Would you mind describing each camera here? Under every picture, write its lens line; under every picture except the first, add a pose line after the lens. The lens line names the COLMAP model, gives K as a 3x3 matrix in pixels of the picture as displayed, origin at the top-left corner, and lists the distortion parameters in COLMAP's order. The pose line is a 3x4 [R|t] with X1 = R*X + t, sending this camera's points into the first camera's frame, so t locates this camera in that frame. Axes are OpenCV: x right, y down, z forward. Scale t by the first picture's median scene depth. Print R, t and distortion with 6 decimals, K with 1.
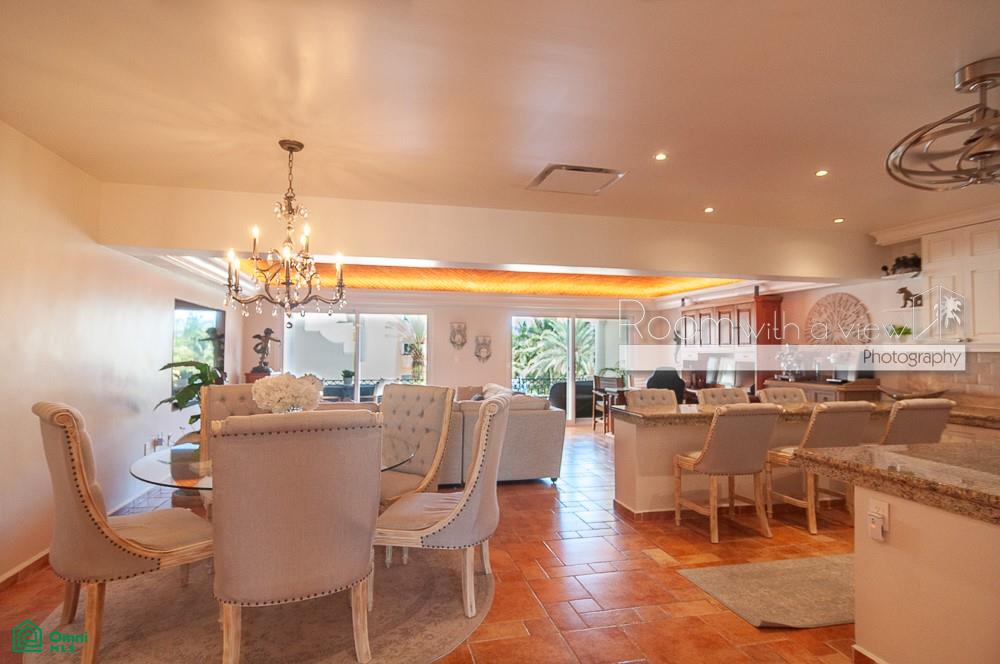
lens RADIAL K [[534.2, 0, 499.5], [0, 534.2, 336.3], [0, 0, 1]] dist [0.005654, -0.001298]
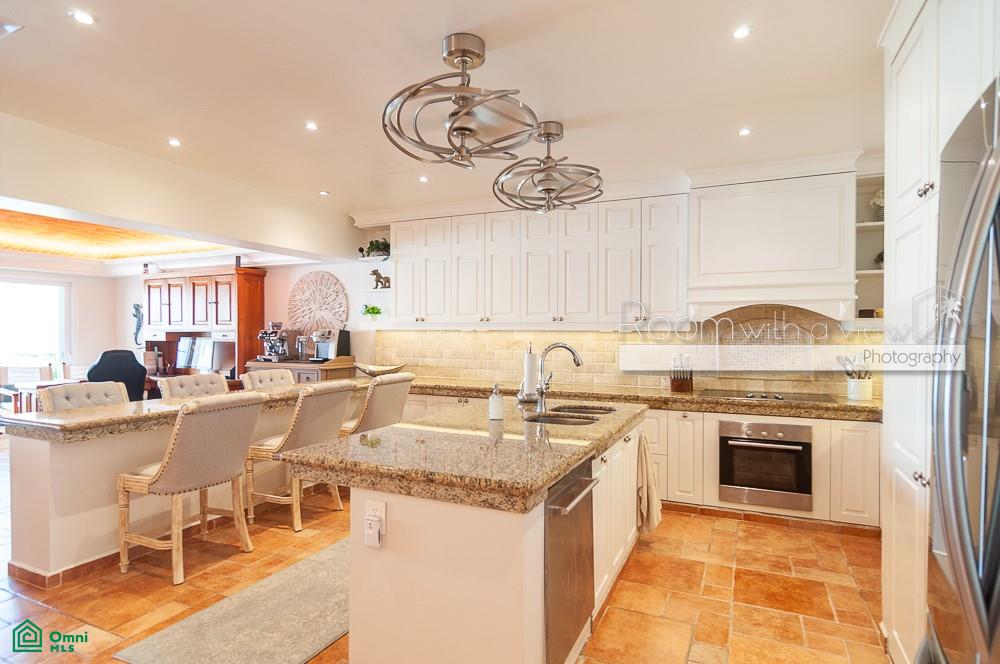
lens RADIAL K [[534.2, 0, 498.5], [0, 534.2, 337.4], [0, 0, 1]] dist [0.005654, -0.001298]
pose [[0.621616, -0.010629, 0.783250, 0.083177], [-0.020914, 0.999326, 0.030159, 0.007486], [-0.783043, -0.035129, 0.620975, 0.166552]]
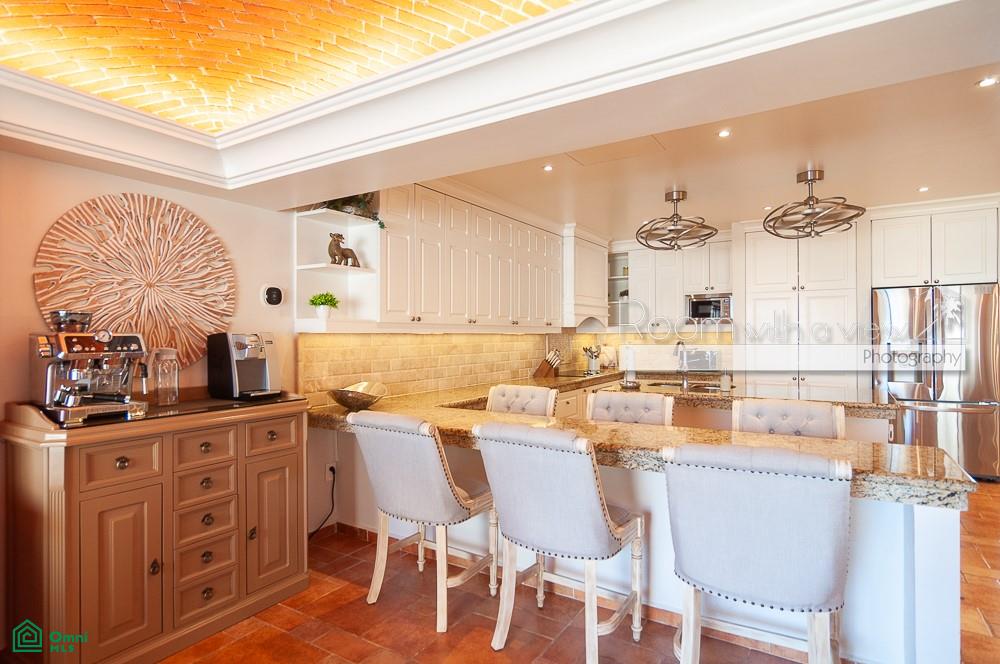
lens RADIAL K [[534.2, 0, 498.0], [0, 534.2, 335.2], [0, 0, 1]] dist [0.005654, -0.001298]
pose [[-0.693855, -0.001142, 0.720114, 0.180688], [-0.016387, 0.999765, -0.014204, 0.043629], [-0.719928, -0.021656, -0.693711, 1.511118]]
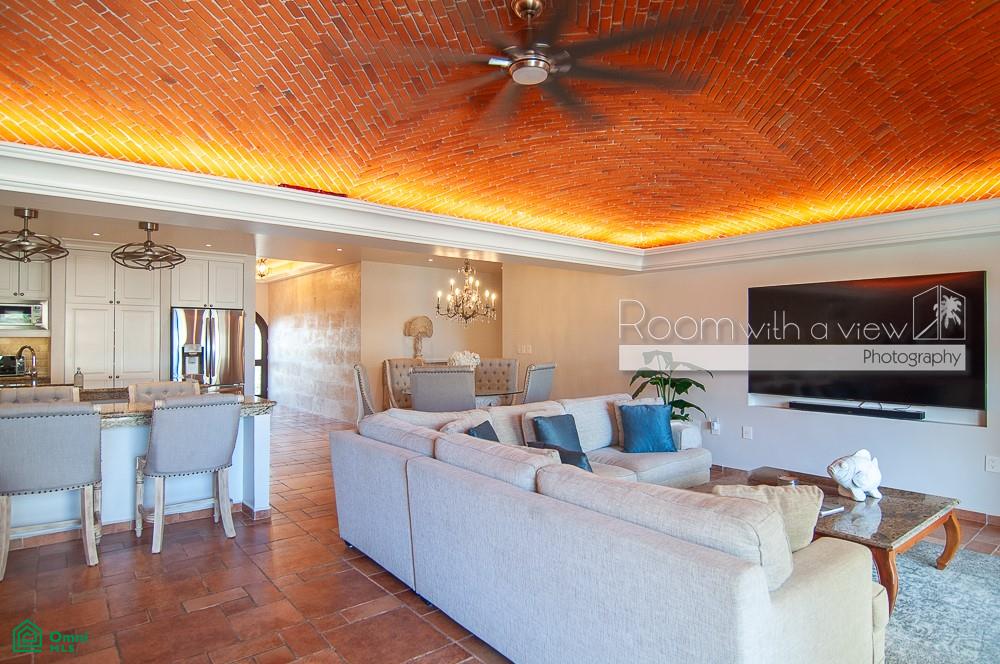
lens RADIAL K [[558.3, 0, 496.2], [0, 558.3, 334.6], [0, 0, 1]] dist [-0.006319, -0.001460]
pose [[-0.900680, -0.012146, -0.434312, 0.297002], [0.003424, 0.999380, -0.035050, 0.056205], [0.434469, -0.033056, -0.900080, 2.031797]]
